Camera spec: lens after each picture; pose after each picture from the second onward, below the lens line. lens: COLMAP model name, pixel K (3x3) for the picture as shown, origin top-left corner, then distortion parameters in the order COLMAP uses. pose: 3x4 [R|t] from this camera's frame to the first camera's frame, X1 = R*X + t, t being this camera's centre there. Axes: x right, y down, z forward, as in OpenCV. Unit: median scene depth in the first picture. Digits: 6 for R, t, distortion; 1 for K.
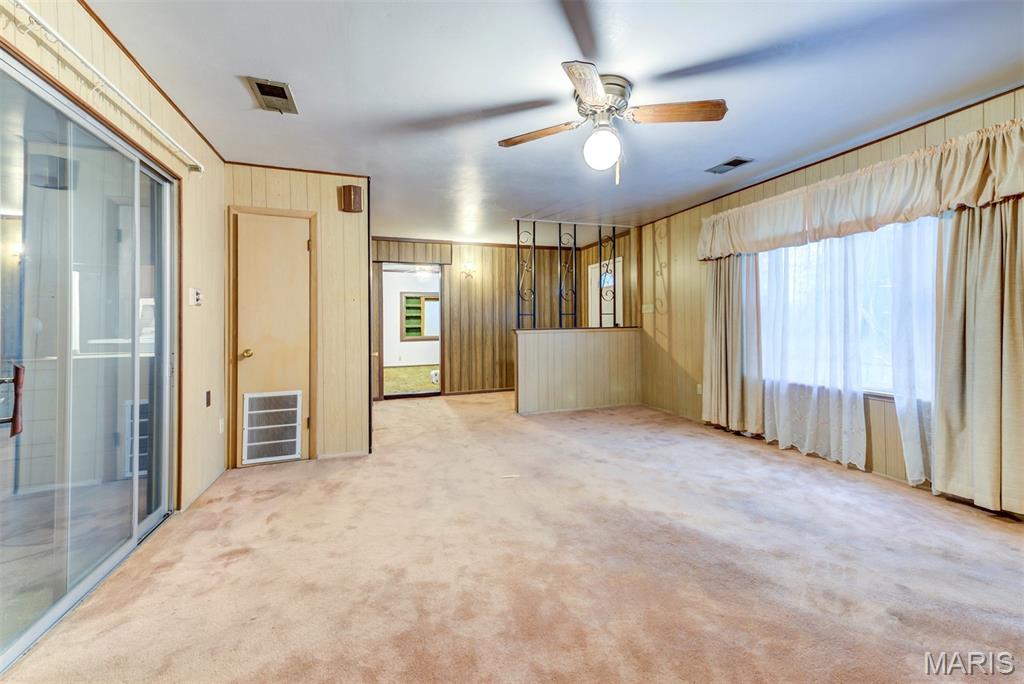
lens RADIAL K [[428.8, 0, 511.6], [0, 428.8, 324.4], [0, 0, 1]] dist [0.023374, -0.001641]
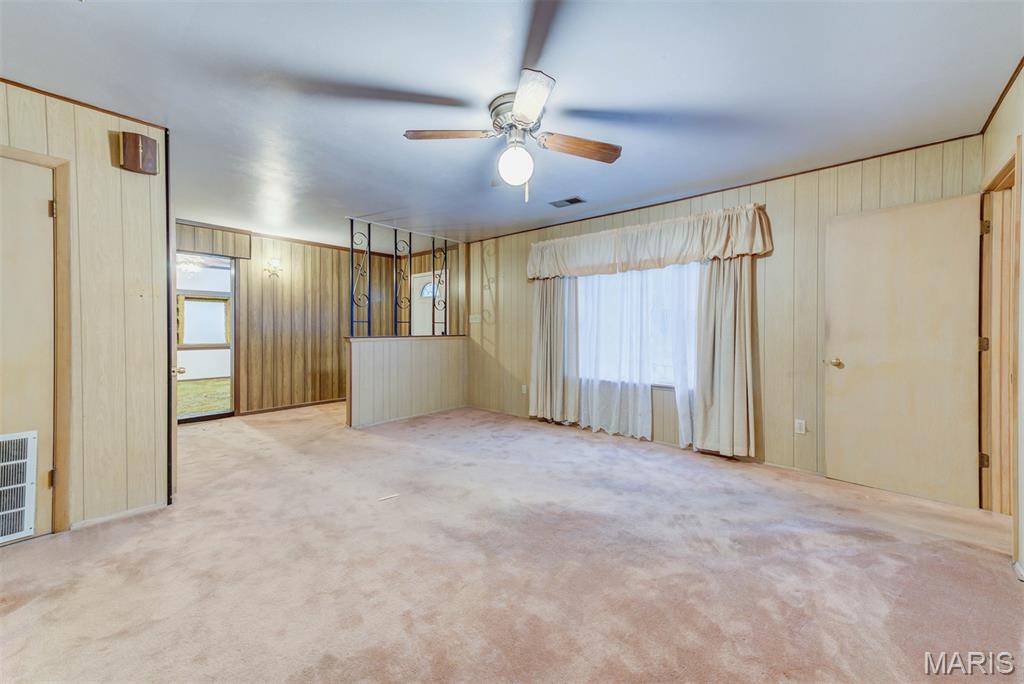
lens RADIAL K [[399.6, 0, 511.3], [0, 399.6, 338.1], [0, 0, 1]] dist [0.021831, -0.000776]
pose [[0.863844, 0.002939, 0.503750, -0.189701], [-0.010957, 0.999856, 0.012957, -0.002889], [-0.503640, -0.016712, 0.863752, 0.111873]]
